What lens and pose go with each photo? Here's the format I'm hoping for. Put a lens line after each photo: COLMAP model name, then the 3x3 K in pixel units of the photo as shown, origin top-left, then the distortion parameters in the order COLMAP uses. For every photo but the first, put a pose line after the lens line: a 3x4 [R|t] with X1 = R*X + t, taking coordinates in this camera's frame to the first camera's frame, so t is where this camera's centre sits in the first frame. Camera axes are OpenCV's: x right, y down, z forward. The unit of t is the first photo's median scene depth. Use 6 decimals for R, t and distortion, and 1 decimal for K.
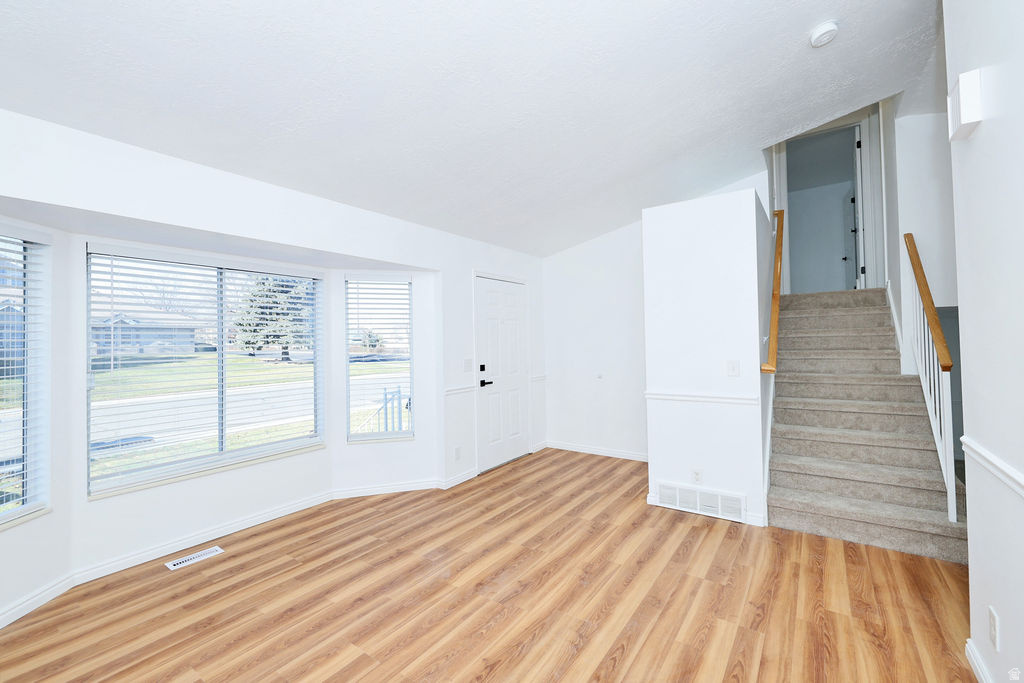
lens RADIAL K [[431.5, 0, 510.6], [0, 431.5, 342.0], [0, 0, 1]] dist [-0.000867, -0.000399]
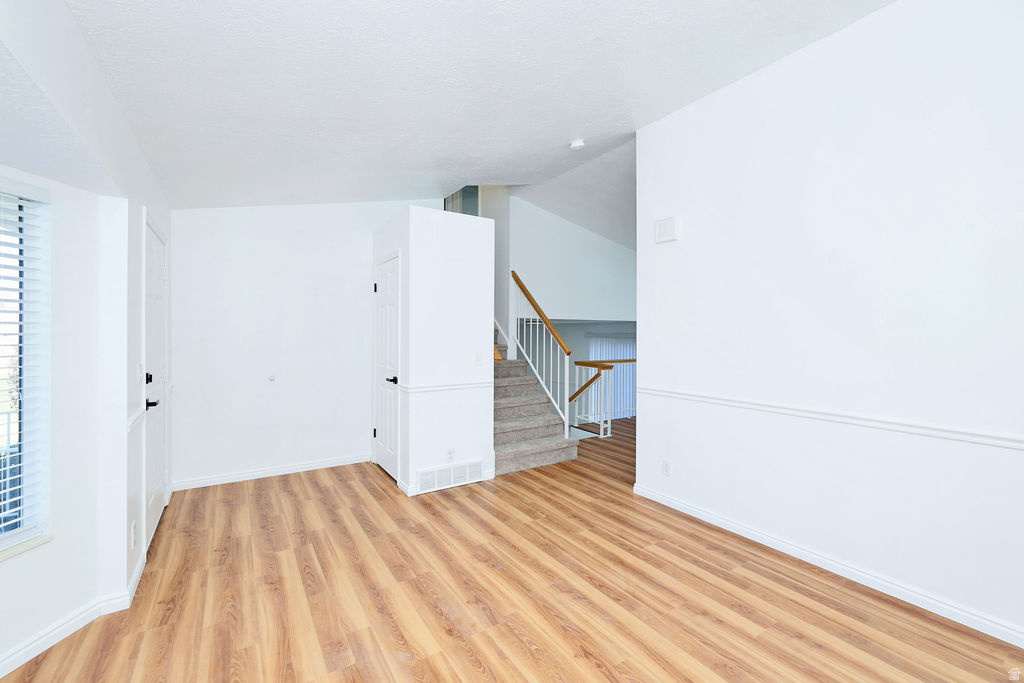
lens RADIAL K [[431.5, 0, 513.3], [0, 431.5, 336.8], [0, 0, 1]] dist [-0.000867, -0.000399]
pose [[0.358299, 0.010258, 0.933551, -0.688814], [-0.009614, 0.999927, -0.007298, 0.004392], [-0.933557, -0.006360, 0.358371, 0.512630]]
